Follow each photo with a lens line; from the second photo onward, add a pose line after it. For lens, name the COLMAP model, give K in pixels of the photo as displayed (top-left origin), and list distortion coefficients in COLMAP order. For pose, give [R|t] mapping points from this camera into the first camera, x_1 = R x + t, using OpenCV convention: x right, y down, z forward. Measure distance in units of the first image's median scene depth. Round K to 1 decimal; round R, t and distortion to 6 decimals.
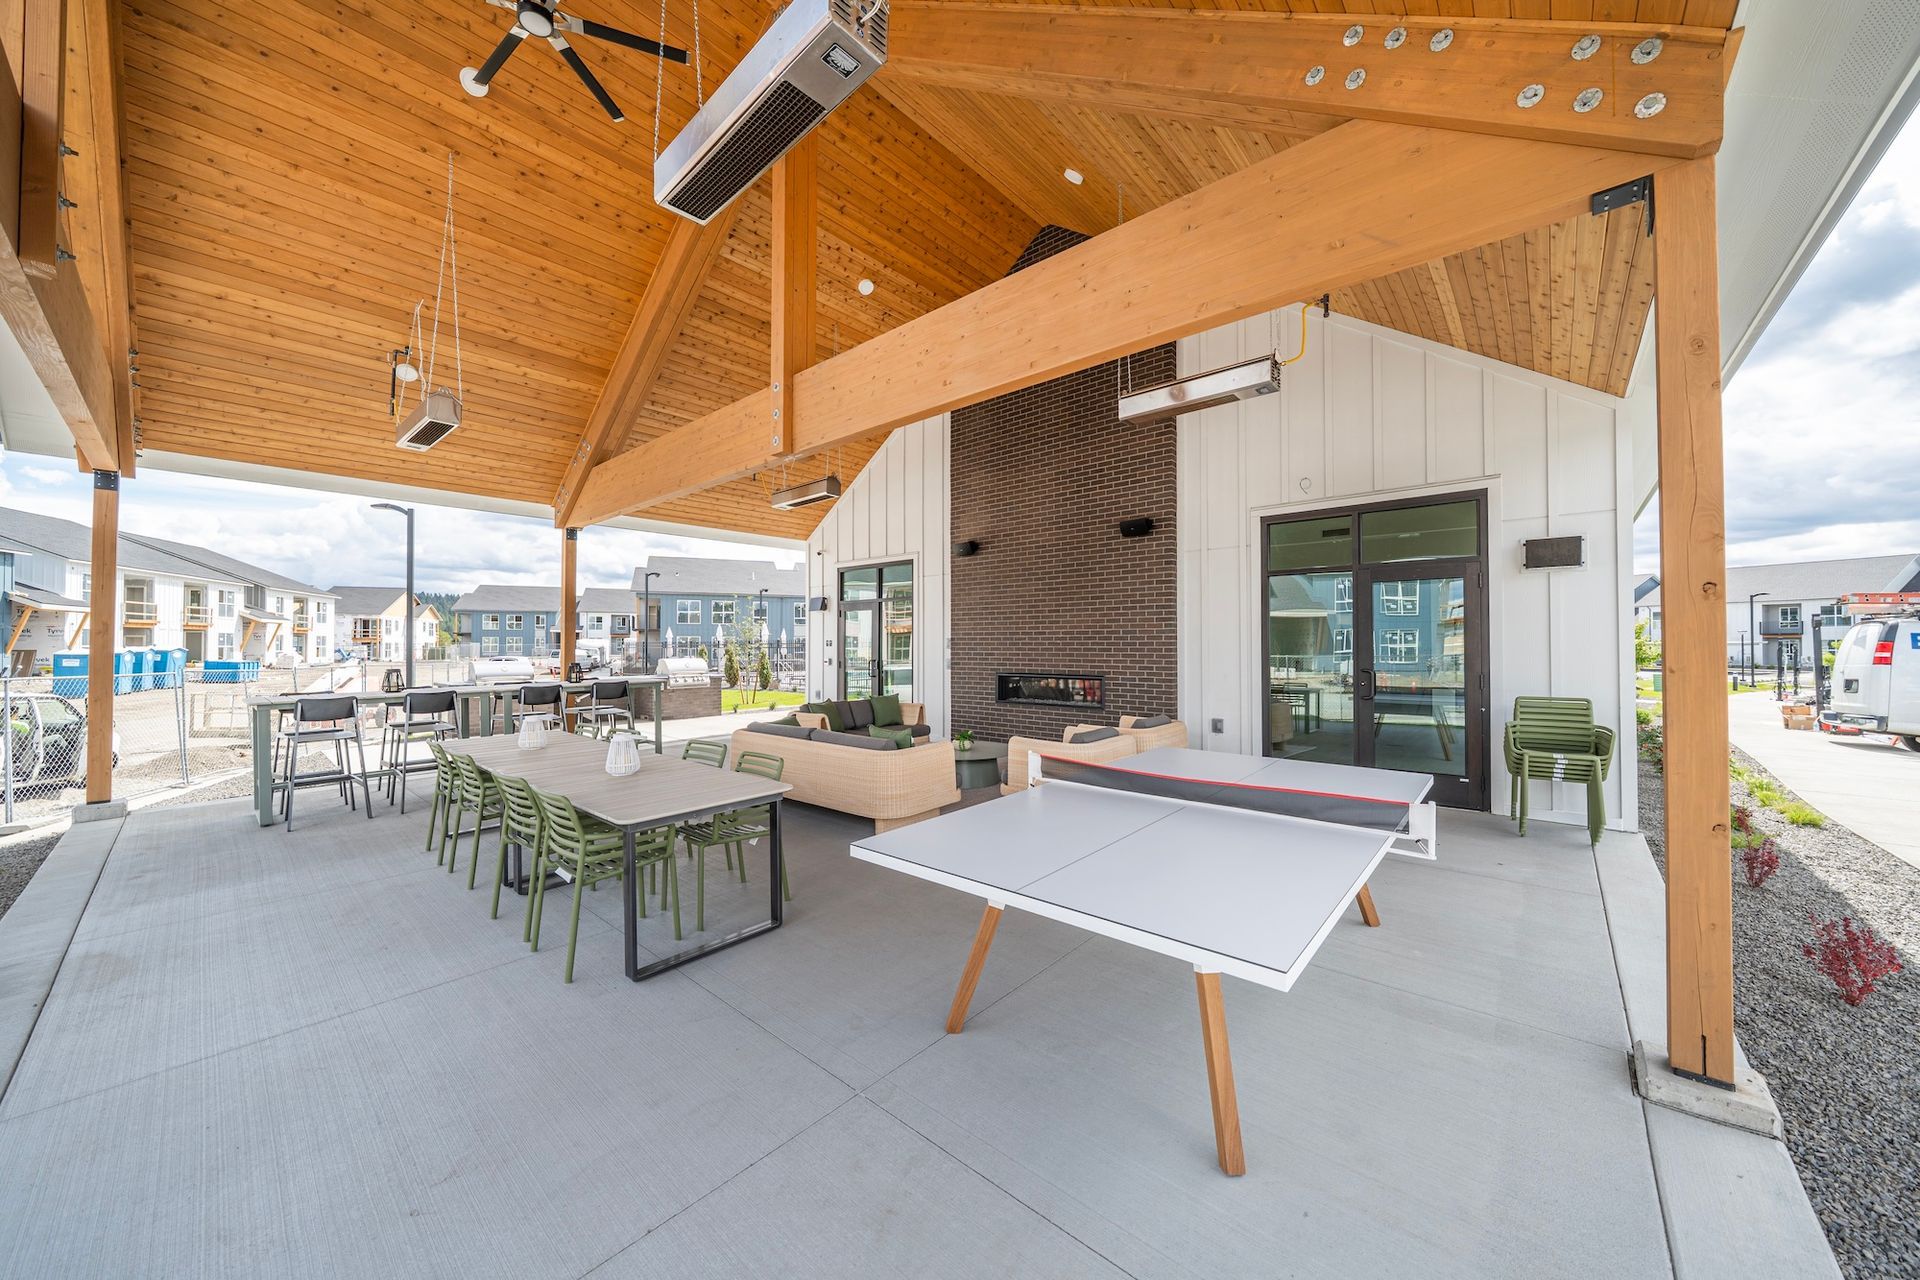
lens RADIAL K [[669.1, 0, 955.3], [0, 669.1, 636.9], [0, 0, 1]] dist [0.001589, 0.000253]
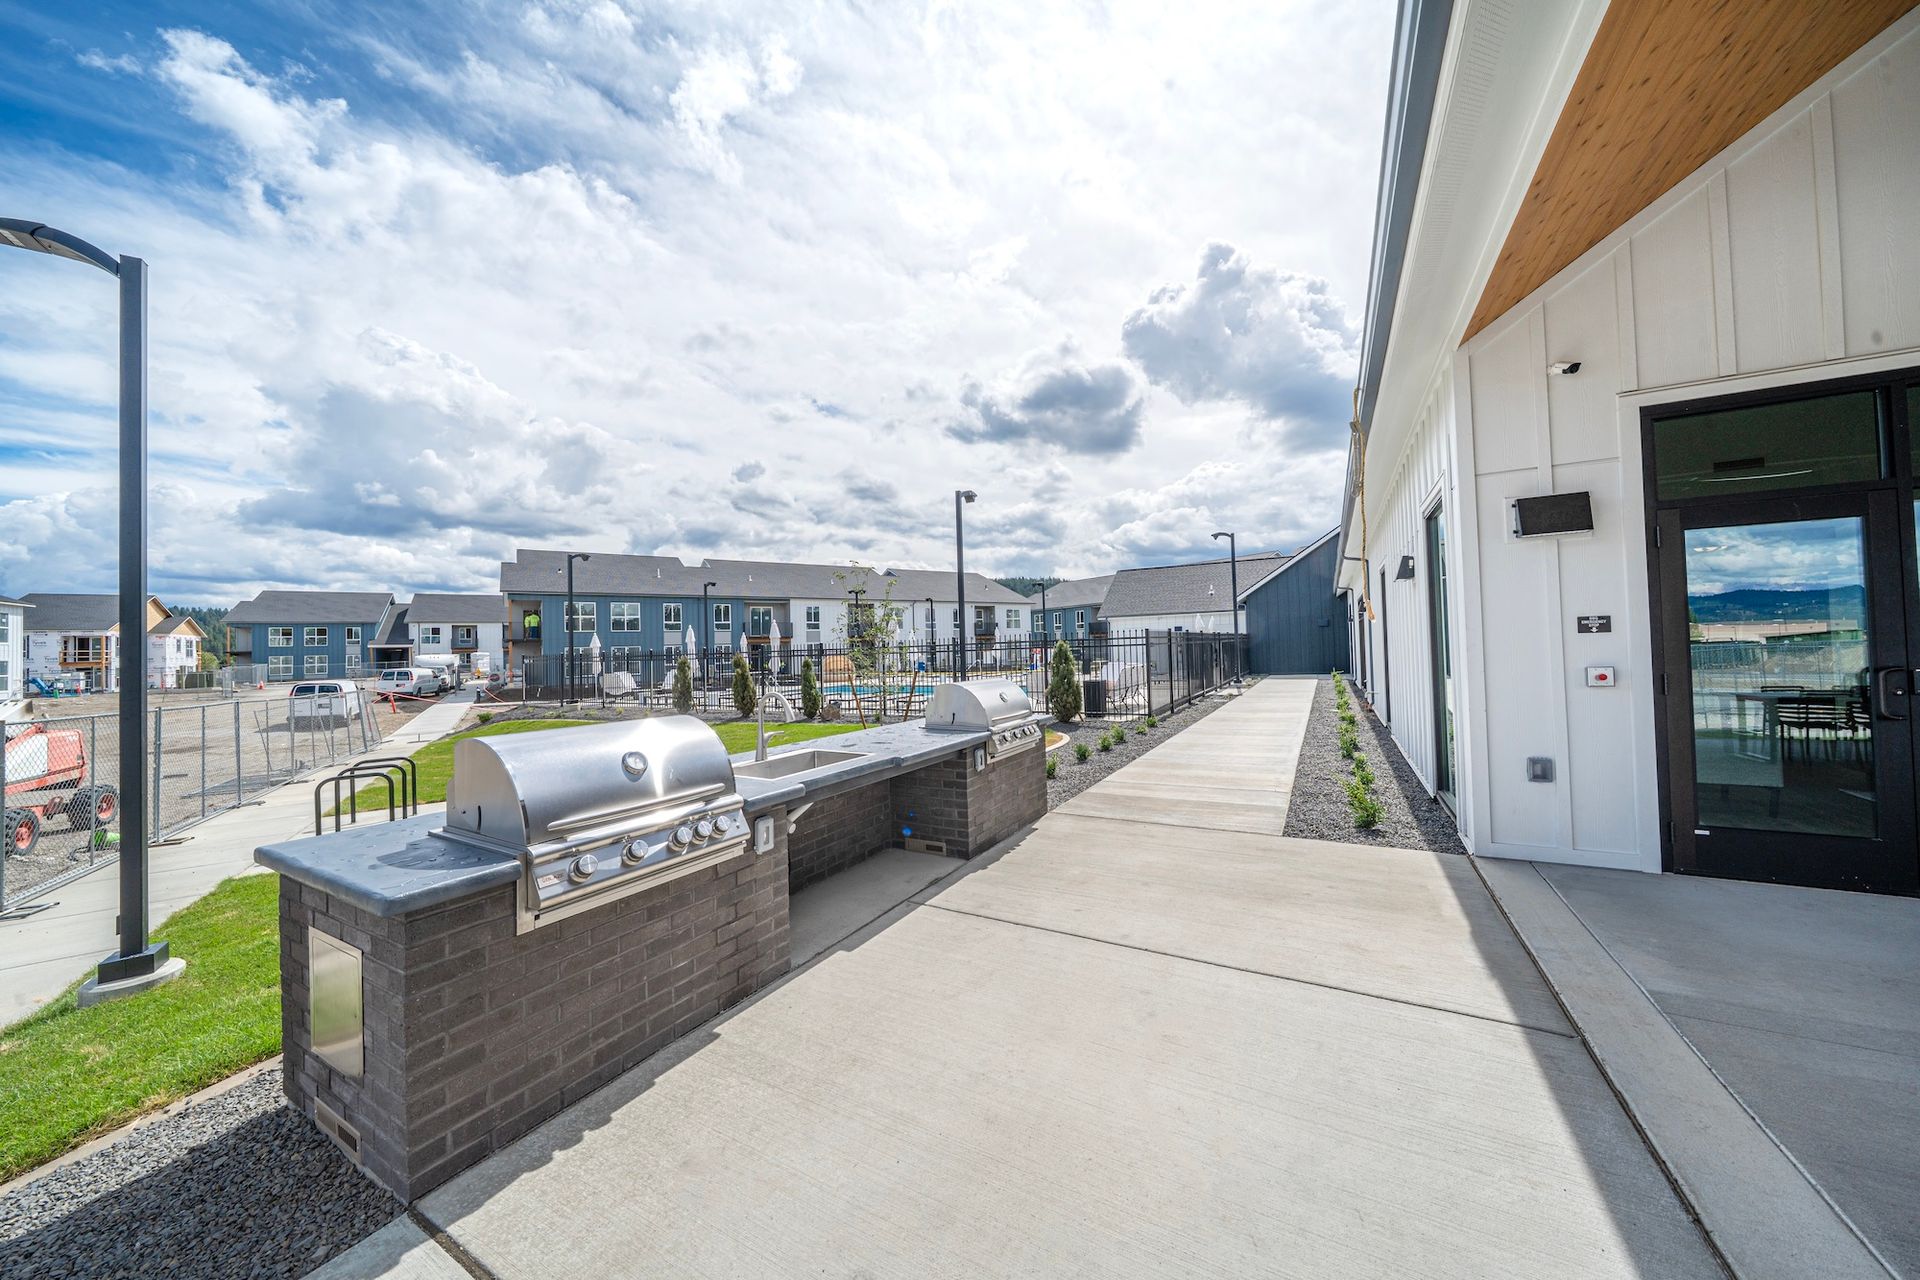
lens RADIAL K [[669.1, 0, 952.2], [0, 669.1, 638.2], [0, 0, 1]] dist [0.001589, 0.000253]
pose [[0.981992, -0.022447, 0.187585, -0.120183], [0.023709, 0.999709, -0.004487, 0.002015], [-0.187430, 0.008854, 0.982238, 0.145228]]
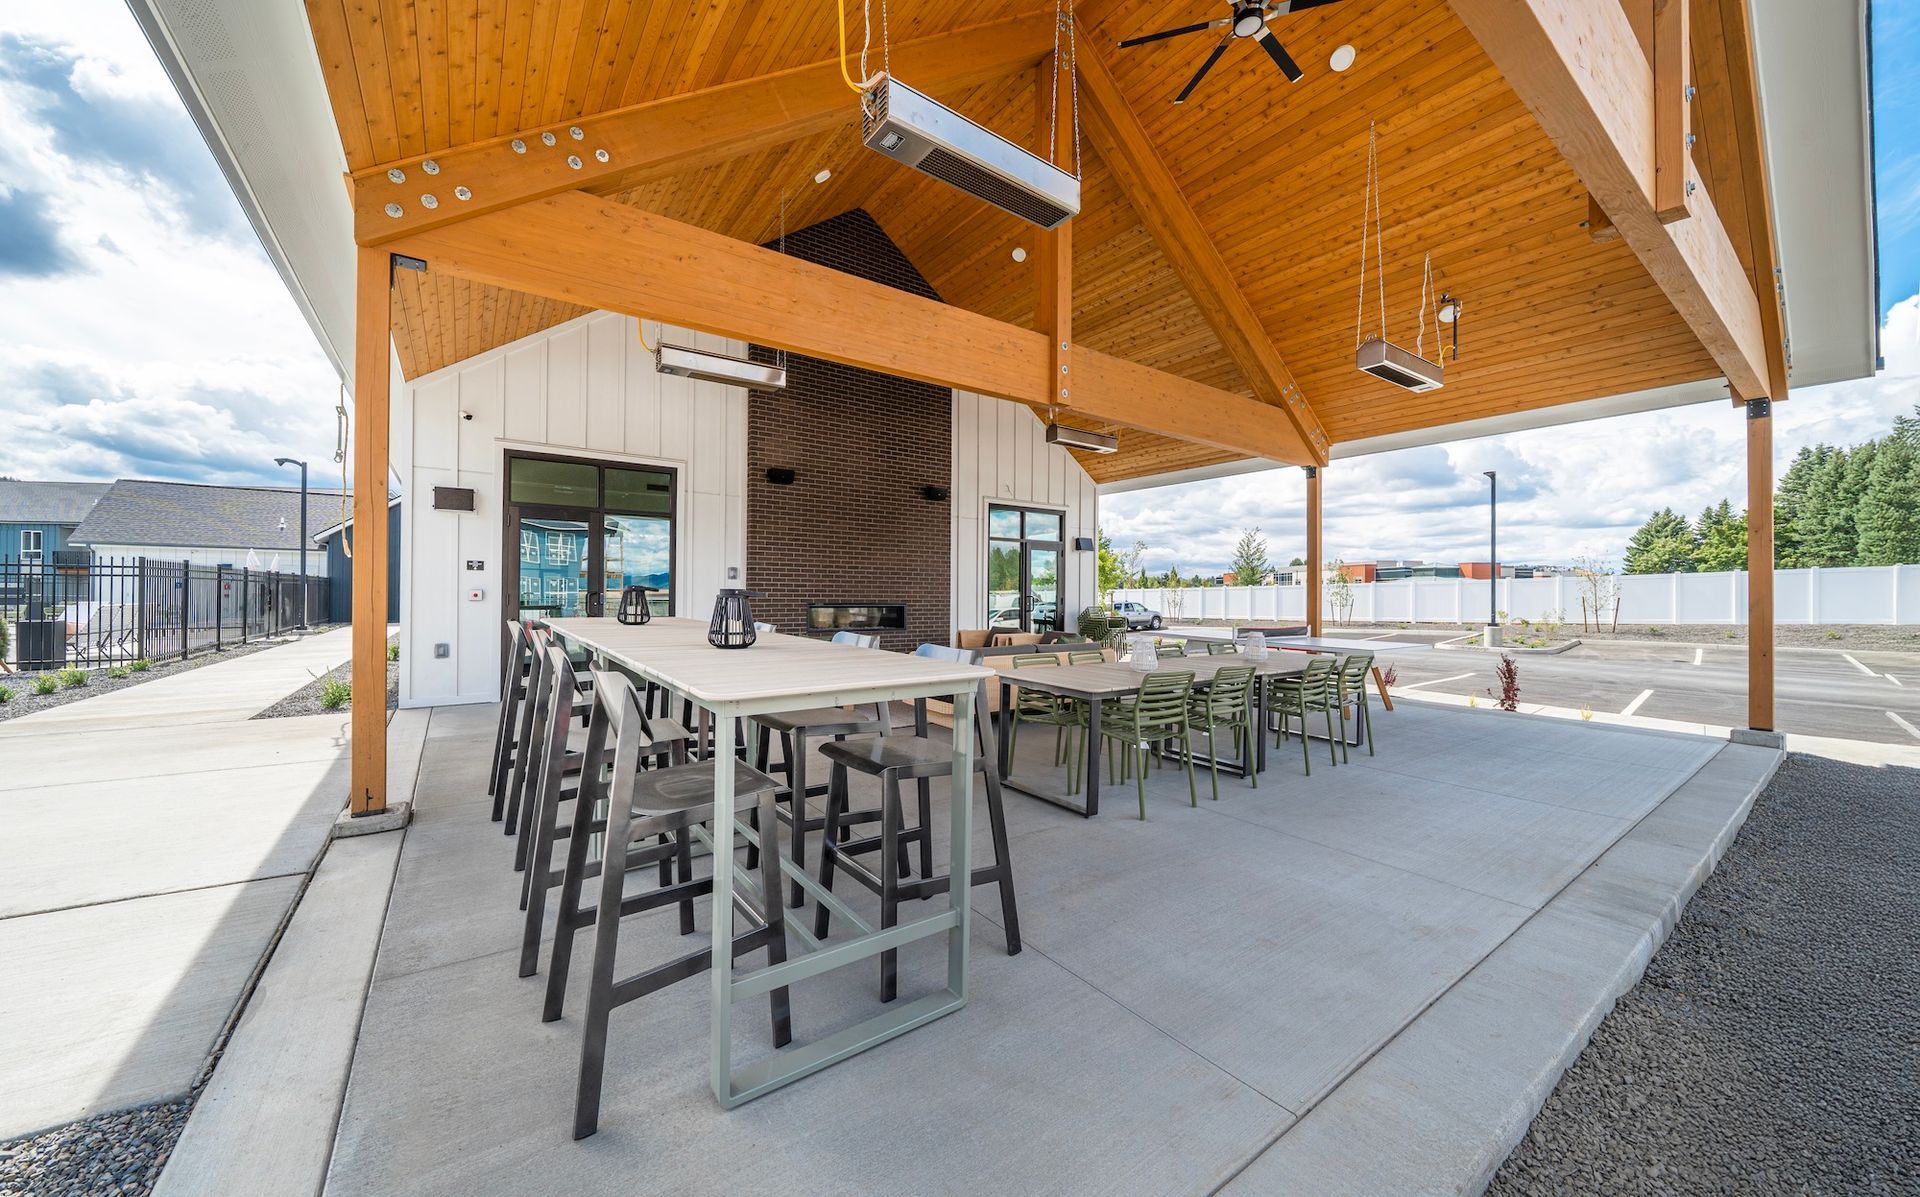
lens RADIAL K [[667.4, 0, 898.6], [0, 667.4, 591.7], [0, 0, 1]] dist [-0.001381, -0.000134]
pose [[0.272605, 0.008032, 0.962092, -0.138117], [-0.021074, 0.999775, -0.002376, 0.005463], [-0.961895, -0.019627, 0.272713, 0.091400]]
